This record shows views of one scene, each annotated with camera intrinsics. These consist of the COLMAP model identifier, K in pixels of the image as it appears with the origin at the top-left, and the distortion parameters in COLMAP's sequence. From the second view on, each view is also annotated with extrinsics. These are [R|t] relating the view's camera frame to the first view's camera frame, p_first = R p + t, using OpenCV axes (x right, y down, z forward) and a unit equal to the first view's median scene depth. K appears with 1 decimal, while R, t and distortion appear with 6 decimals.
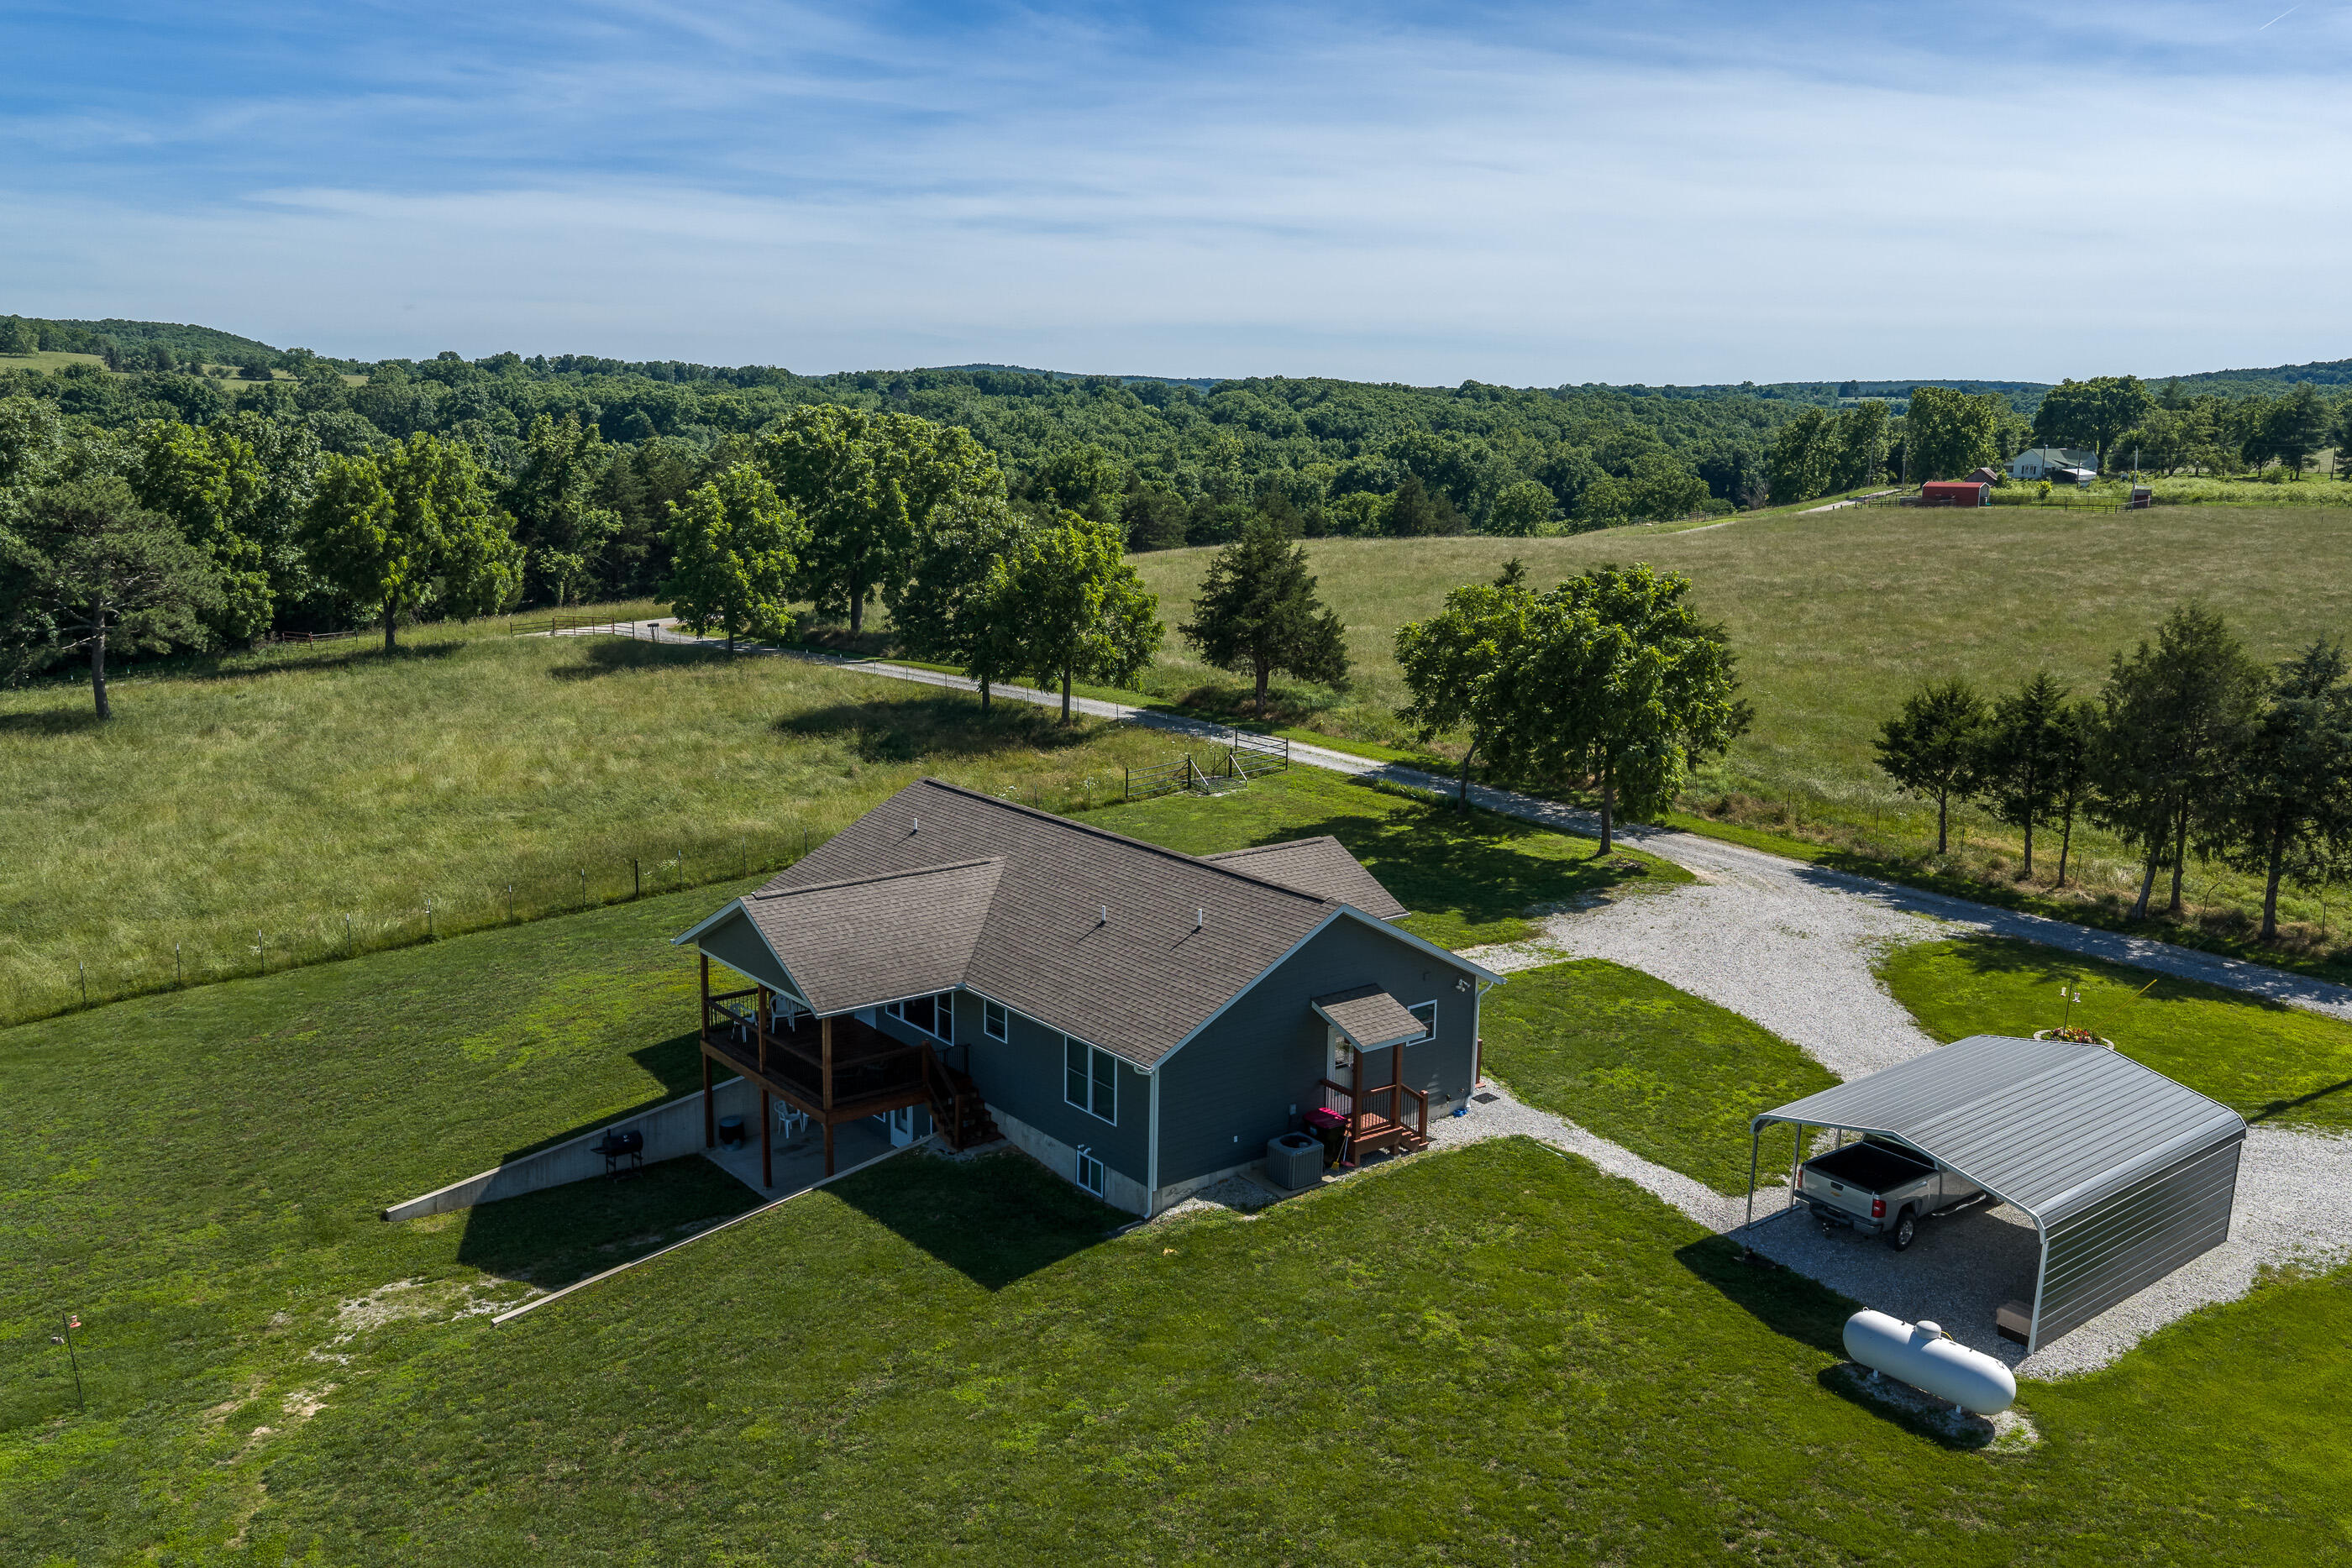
lens RADIAL K [[1922.4, 0, 1180.7], [0, 1922.4, 782.2], [0, 0, 1]] dist [0.011051, -0.018107]
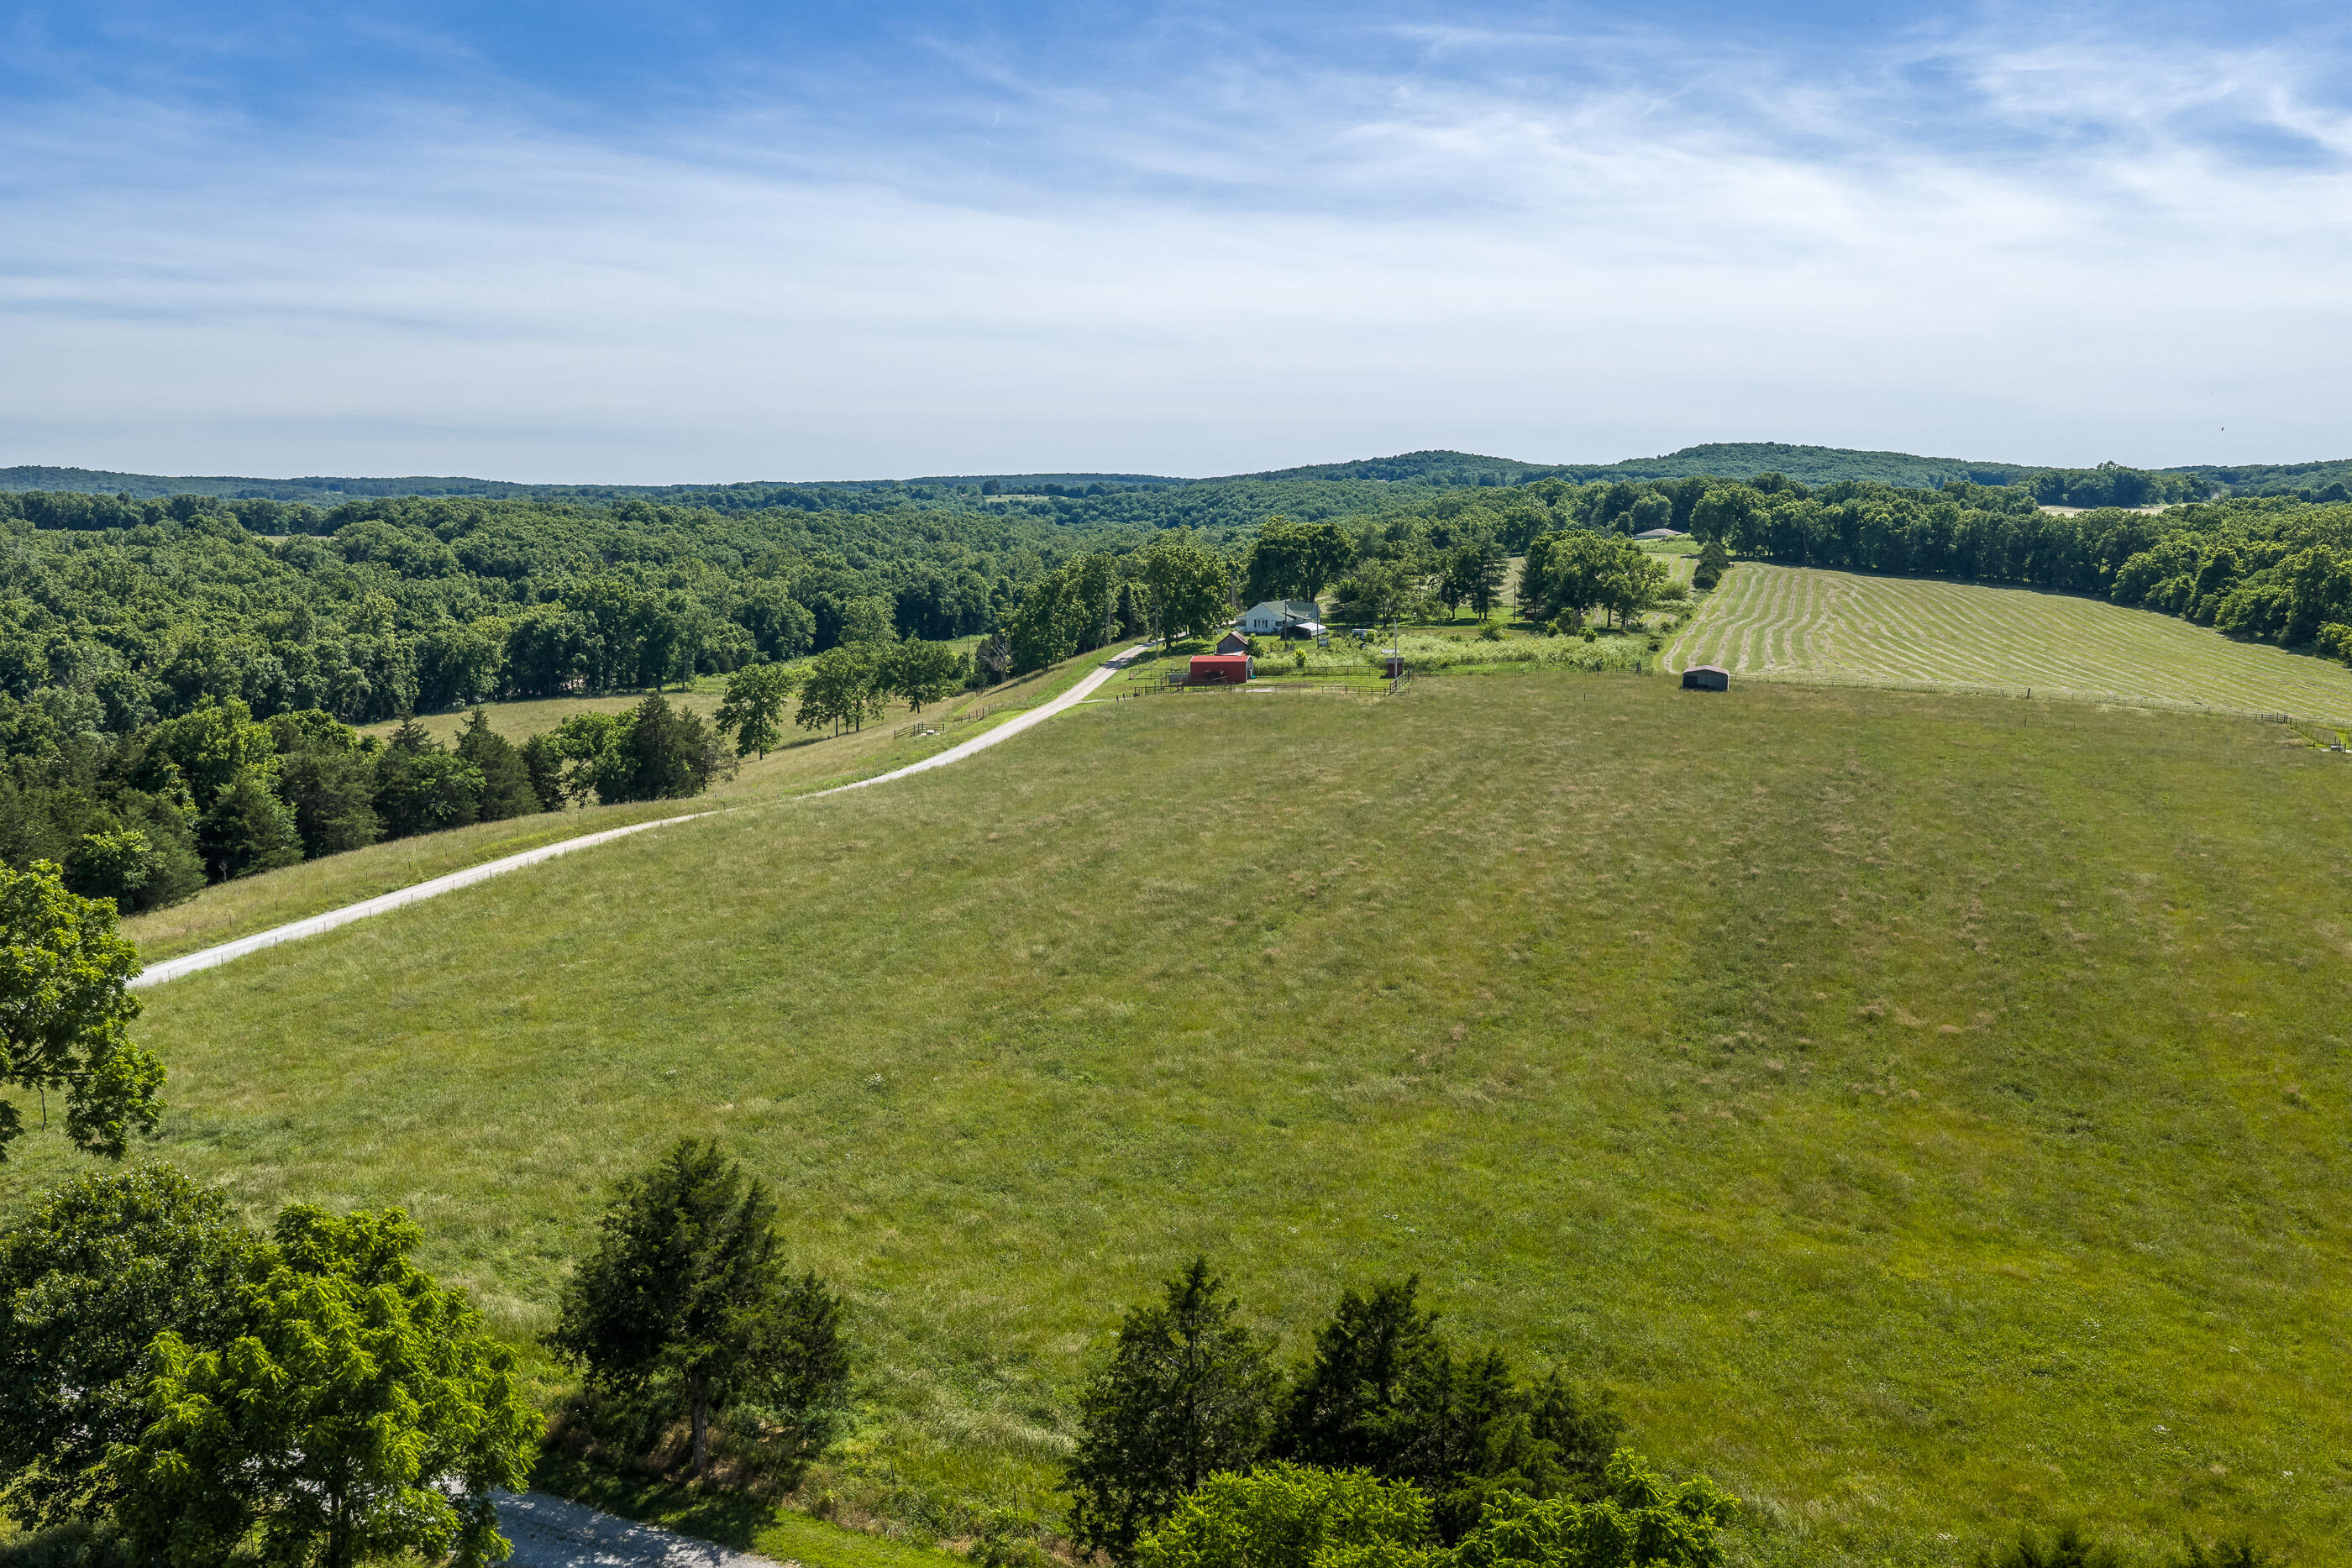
lens RADIAL K [[1921.3, 0, 1174.8], [0, 1921.3, 816.0], [0, 0, 1]] dist [0.004623, -0.005698]
pose [[0.909272, -0.083591, 0.407722, -0.014271], [0.095243, 0.995419, -0.008324, -0.062577], [-0.405159, 0.046402, 0.913068, 0.122139]]
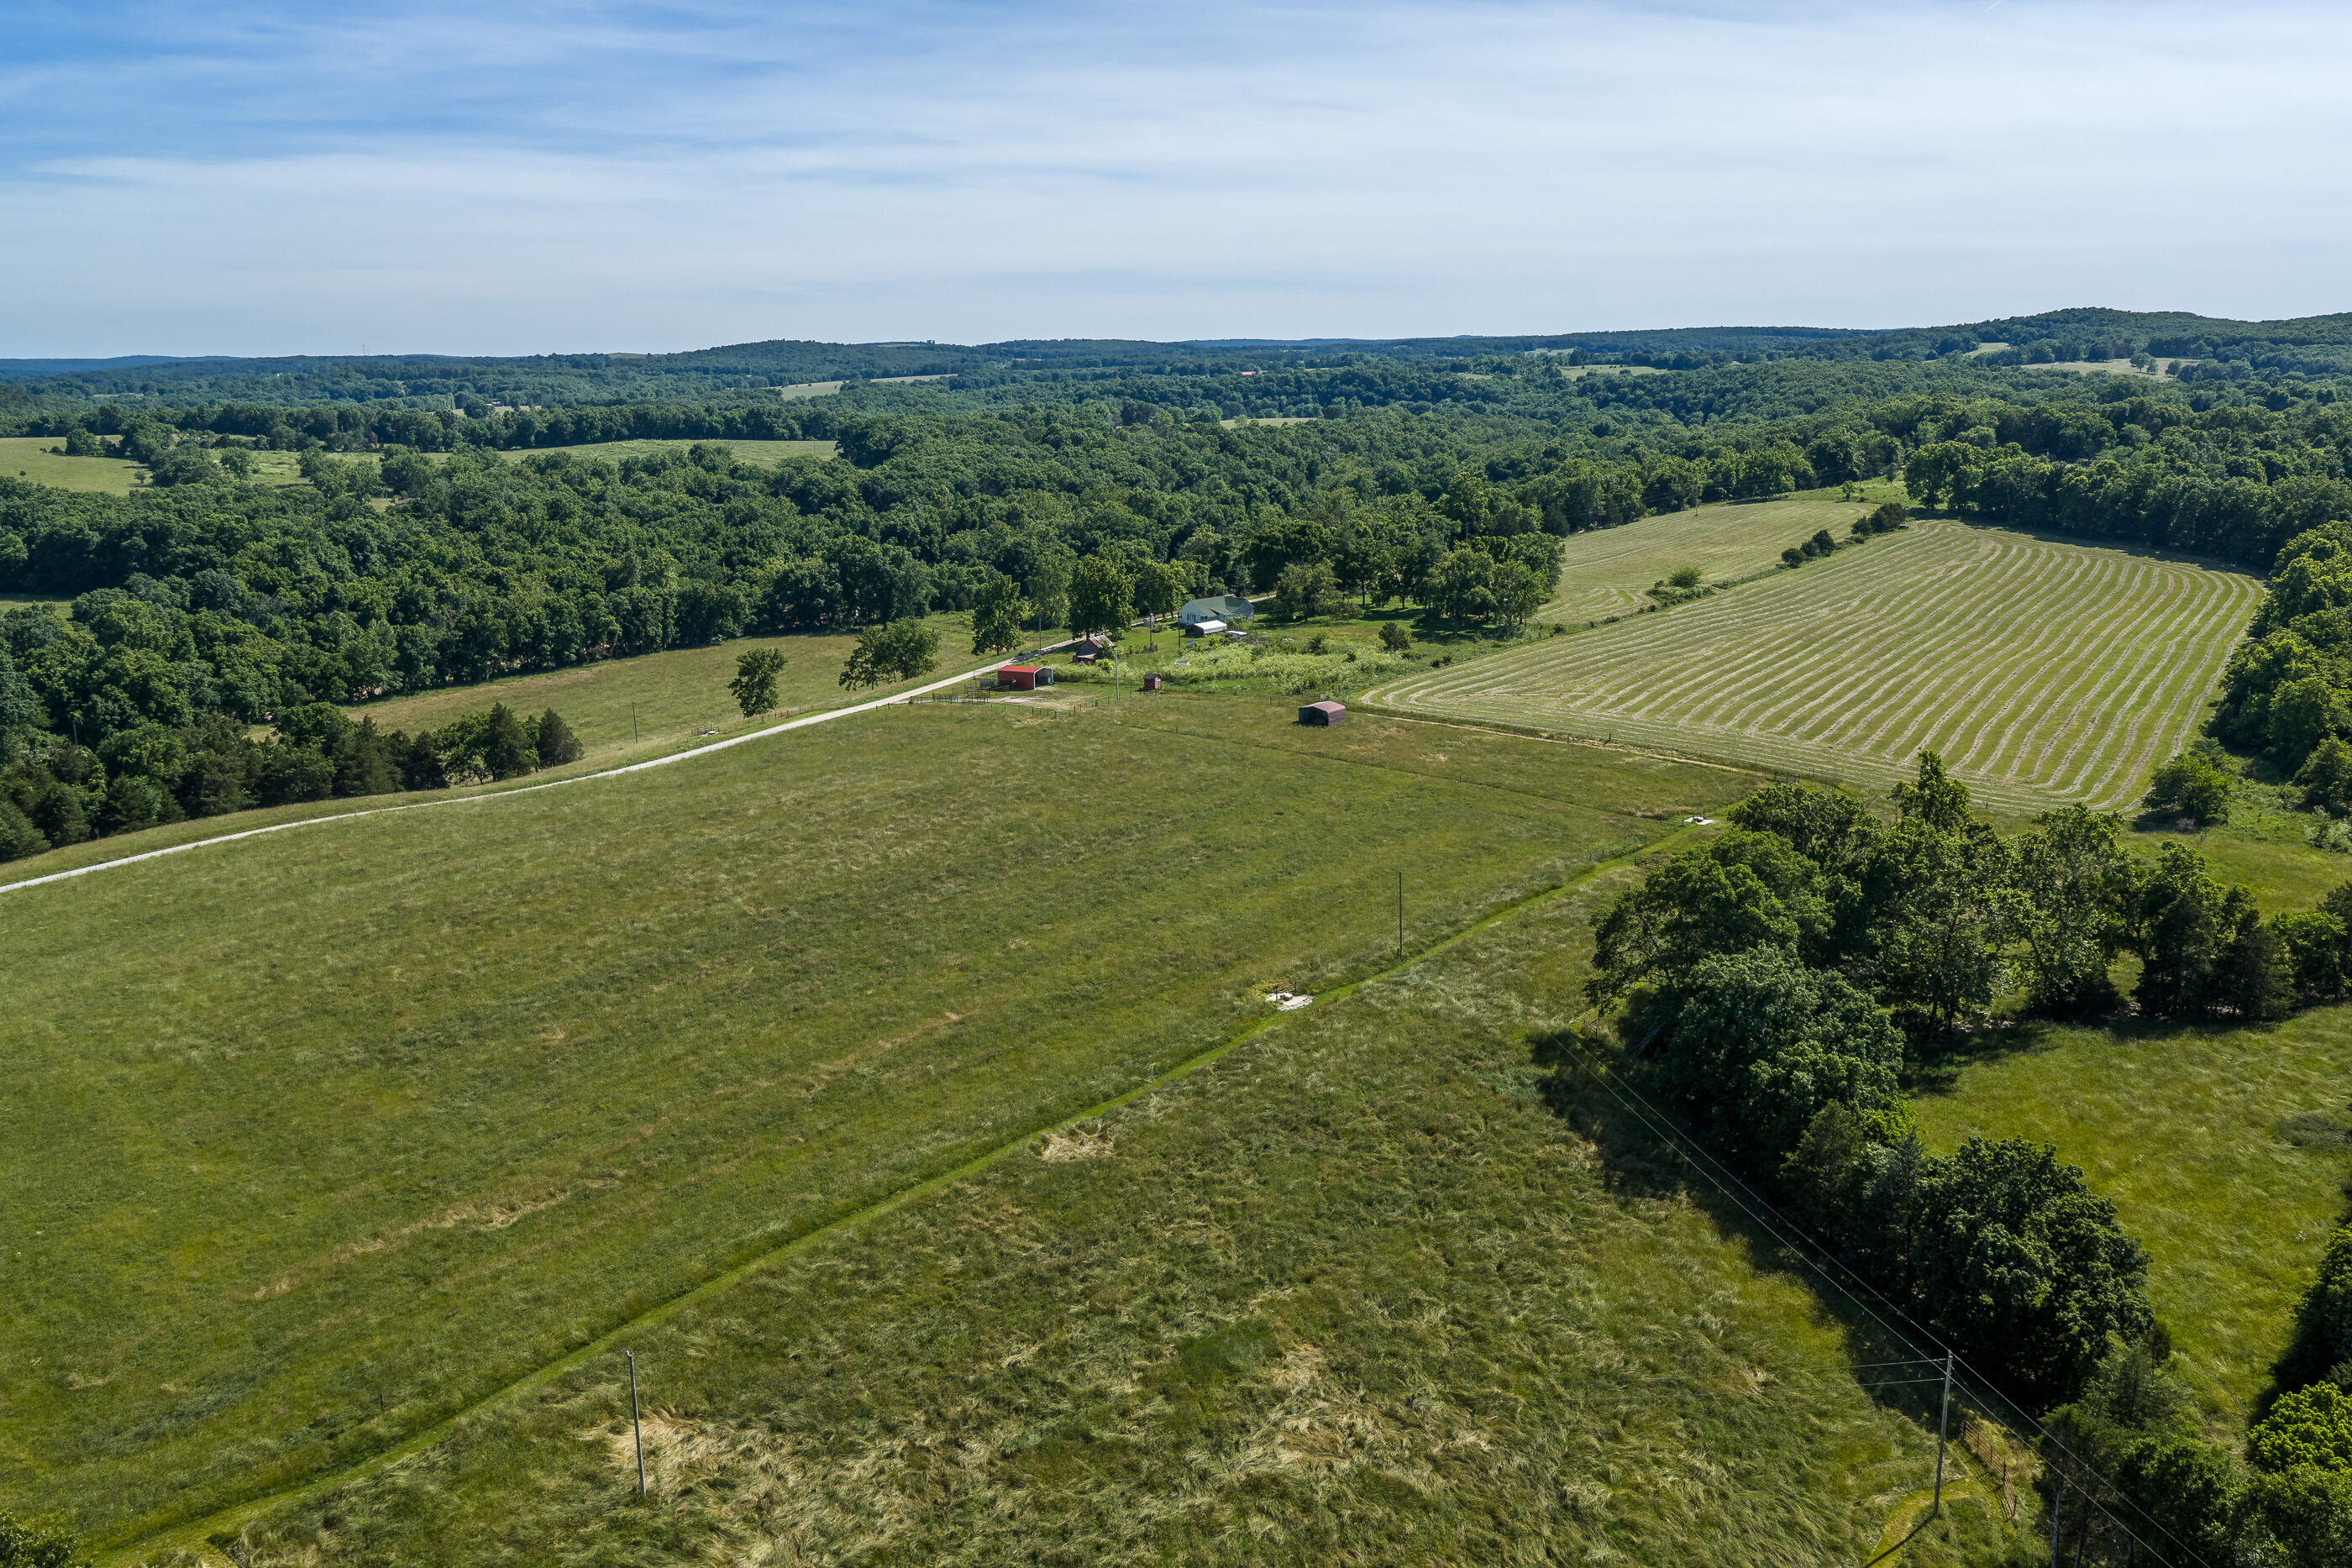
lens RADIAL K [[1947.4, 0, 1193.4], [0, 1947.4, 743.7], [0, 0, 1]] dist [0.006712, -0.012423]
pose [[0.996097, -0.046938, 0.074744, 0.367819], [0.046595, 0.998894, 0.006336, -0.097297], [-0.074959, -0.002829, 0.997183, -0.205397]]
